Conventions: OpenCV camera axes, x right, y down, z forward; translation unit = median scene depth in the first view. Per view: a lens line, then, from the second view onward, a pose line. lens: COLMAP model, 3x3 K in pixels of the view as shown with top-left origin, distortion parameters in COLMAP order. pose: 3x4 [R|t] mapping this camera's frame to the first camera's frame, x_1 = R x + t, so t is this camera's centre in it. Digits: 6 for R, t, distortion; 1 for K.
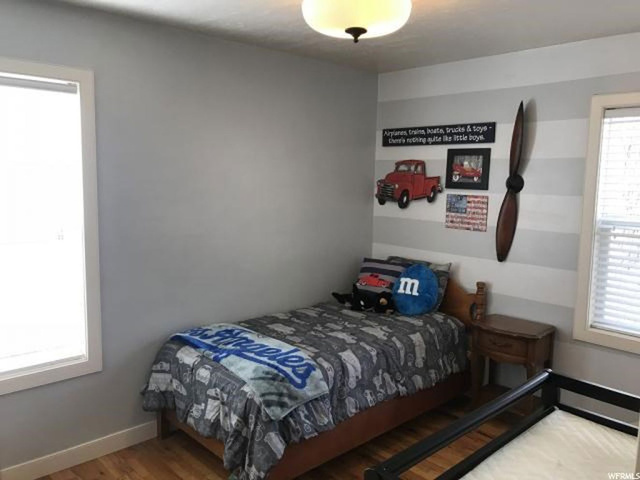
lens RADIAL K [[526.5, 0, 320.0], [0, 526.5, 240.0], [0, 0, 1]] dist [0.047873, -0.064651]
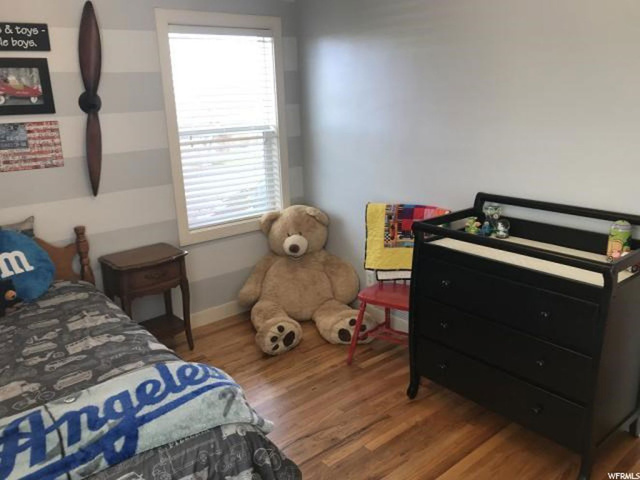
lens RADIAL K [[526.5, 0, 320.0], [0, 526.5, 240.0], [0, 0, 1]] dist [0.047873, -0.064651]
pose [[0.064764, -0.290816, 0.954585, -0.474419], [0.160685, 0.947149, 0.277649, -0.071295], [-0.984879, 0.135406, 0.108071, 0.546853]]
